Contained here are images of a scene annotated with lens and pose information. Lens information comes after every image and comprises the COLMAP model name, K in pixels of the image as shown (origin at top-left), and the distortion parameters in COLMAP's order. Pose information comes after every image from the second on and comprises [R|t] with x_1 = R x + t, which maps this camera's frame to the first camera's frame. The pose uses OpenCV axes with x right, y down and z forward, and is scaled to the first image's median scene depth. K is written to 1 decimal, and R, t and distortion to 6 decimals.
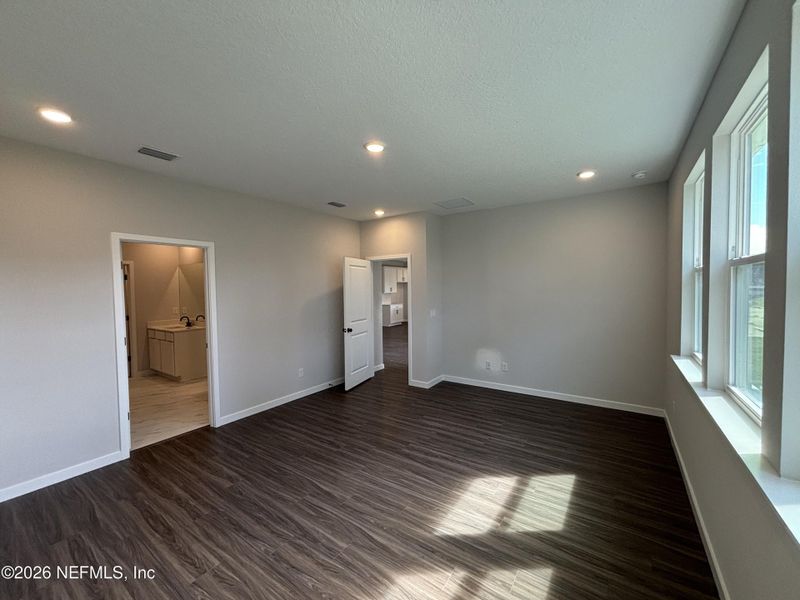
lens RADIAL K [[327.7, 0, 407.0], [0, 327.7, 298.5], [0, 0, 1]] dist [0.004394, 0.000550]
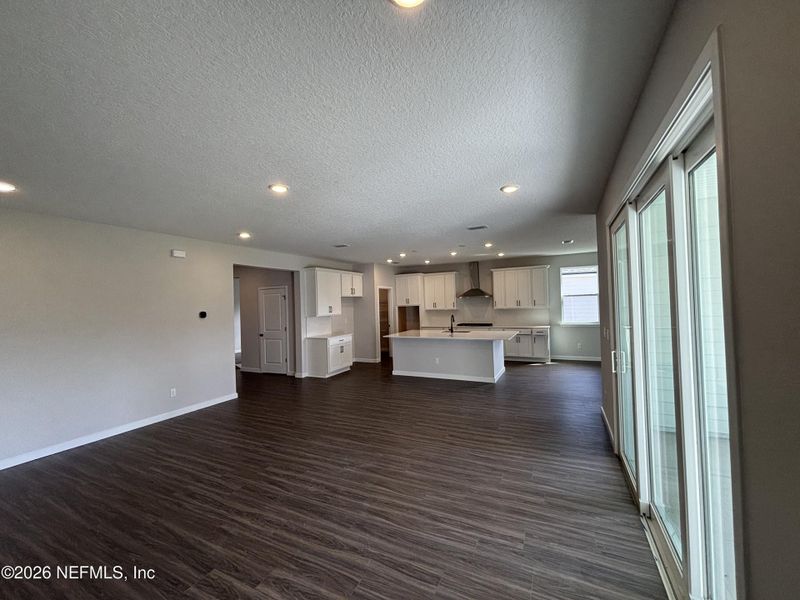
lens RADIAL K [[327.7, 0, 407.0], [0, 327.7, 298.5], [0, 0, 1]] dist [0.004394, 0.000550]
pose [[0.990255, -0.015428, 0.138406, 0.001038], [0.021870, 0.998741, -0.045139, -0.004319], [-0.137535, 0.047726, 0.989346, 0.102521]]
